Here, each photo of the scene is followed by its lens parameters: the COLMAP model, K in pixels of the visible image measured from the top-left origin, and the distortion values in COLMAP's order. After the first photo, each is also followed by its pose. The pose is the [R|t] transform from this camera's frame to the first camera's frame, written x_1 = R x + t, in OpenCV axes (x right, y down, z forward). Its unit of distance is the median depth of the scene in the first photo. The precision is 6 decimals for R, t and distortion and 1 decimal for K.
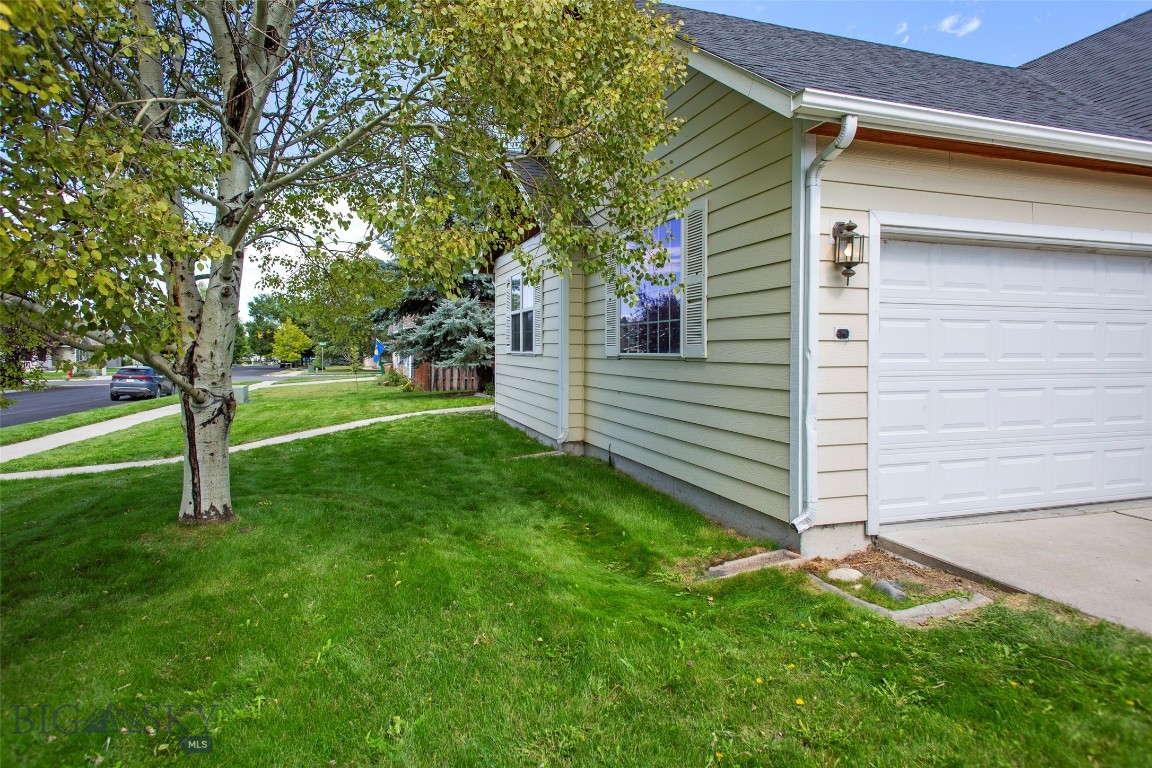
lens RADIAL K [[639.0, 0, 573.1], [0, 639.0, 356.6], [0, 0, 1]] dist [0.014400, 0.000795]
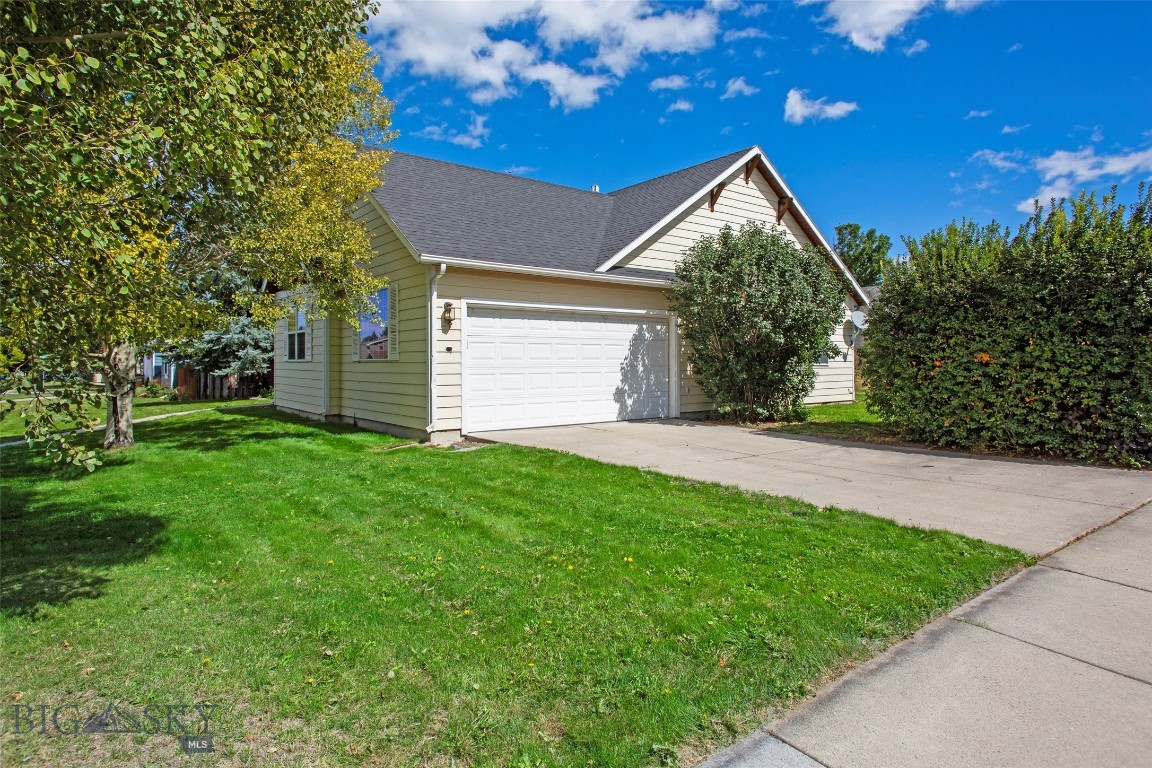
lens RADIAL K [[639.0, 0, 573.1], [0, 639.0, 356.6], [0, 0, 1]] dist [0.014400, 0.000795]
pose [[0.943330, -0.002664, 0.331844, 0.037212], [0.008799, 0.999817, -0.016986, 0.018859], [-0.331738, 0.018943, 0.943181, -0.725687]]
